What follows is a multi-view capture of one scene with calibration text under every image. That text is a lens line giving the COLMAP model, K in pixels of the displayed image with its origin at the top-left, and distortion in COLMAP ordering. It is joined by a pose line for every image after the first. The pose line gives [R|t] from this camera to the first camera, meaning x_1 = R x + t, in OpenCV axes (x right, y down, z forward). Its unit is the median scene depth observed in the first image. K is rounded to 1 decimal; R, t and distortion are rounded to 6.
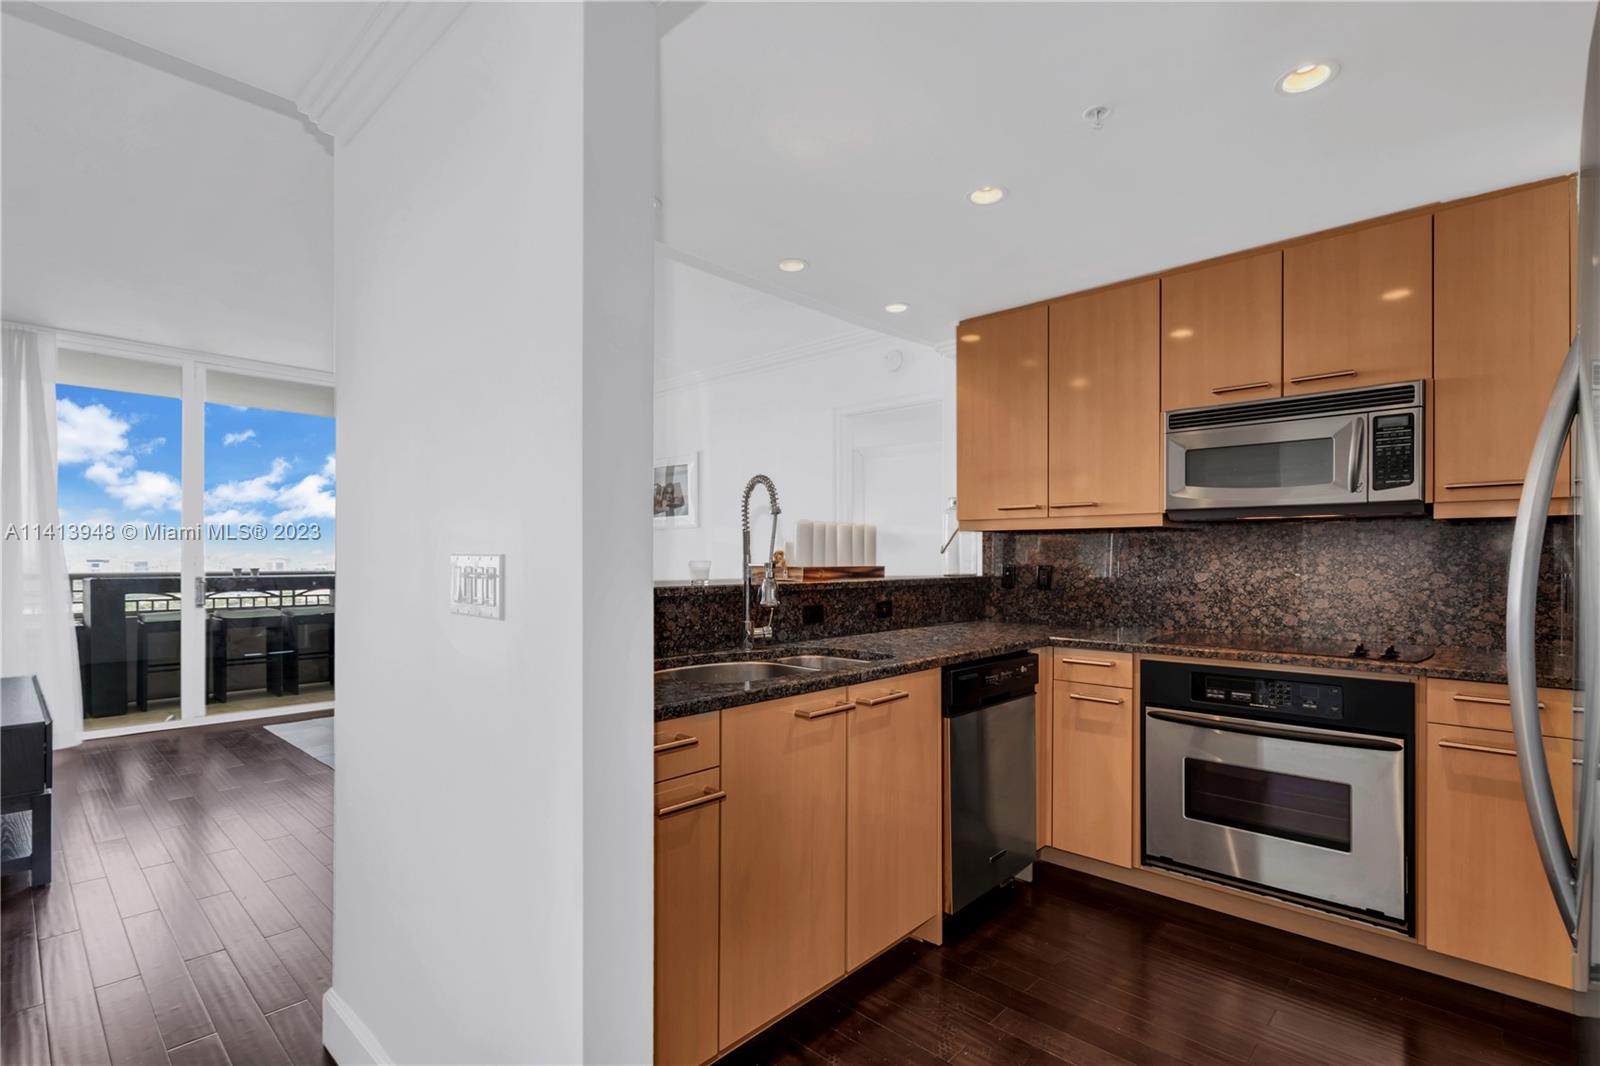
lens RADIAL K [[746.2, 0, 820.0], [0, 746.2, 559.9], [0, 0, 1]] dist [0.003704, -0.000116]
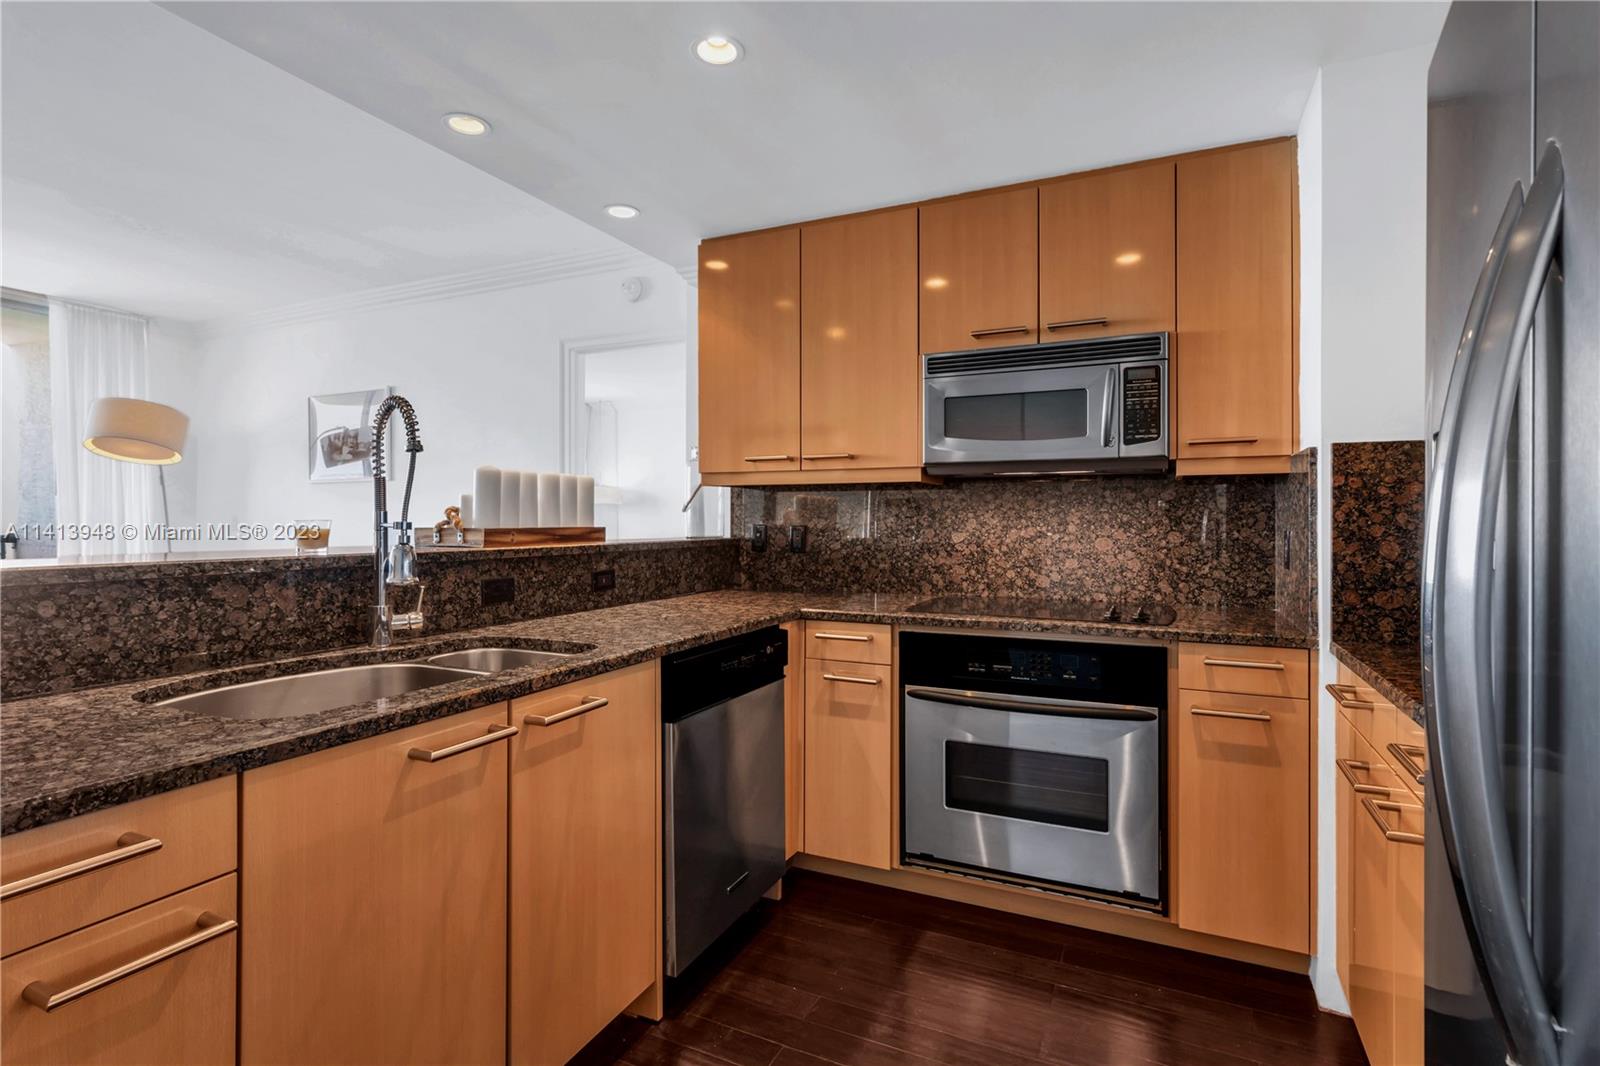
lens RADIAL K [[746.2, 0, 802.4], [0, 746.2, 529.2], [0, 0, 1]] dist [0.003704, -0.000116]
pose [[0.960078, -0.005016, 0.279688, 0.074700], [0.002358, 0.999949, 0.009839, 0.003855], [-0.279723, -0.008786, 0.960041, 0.189867]]
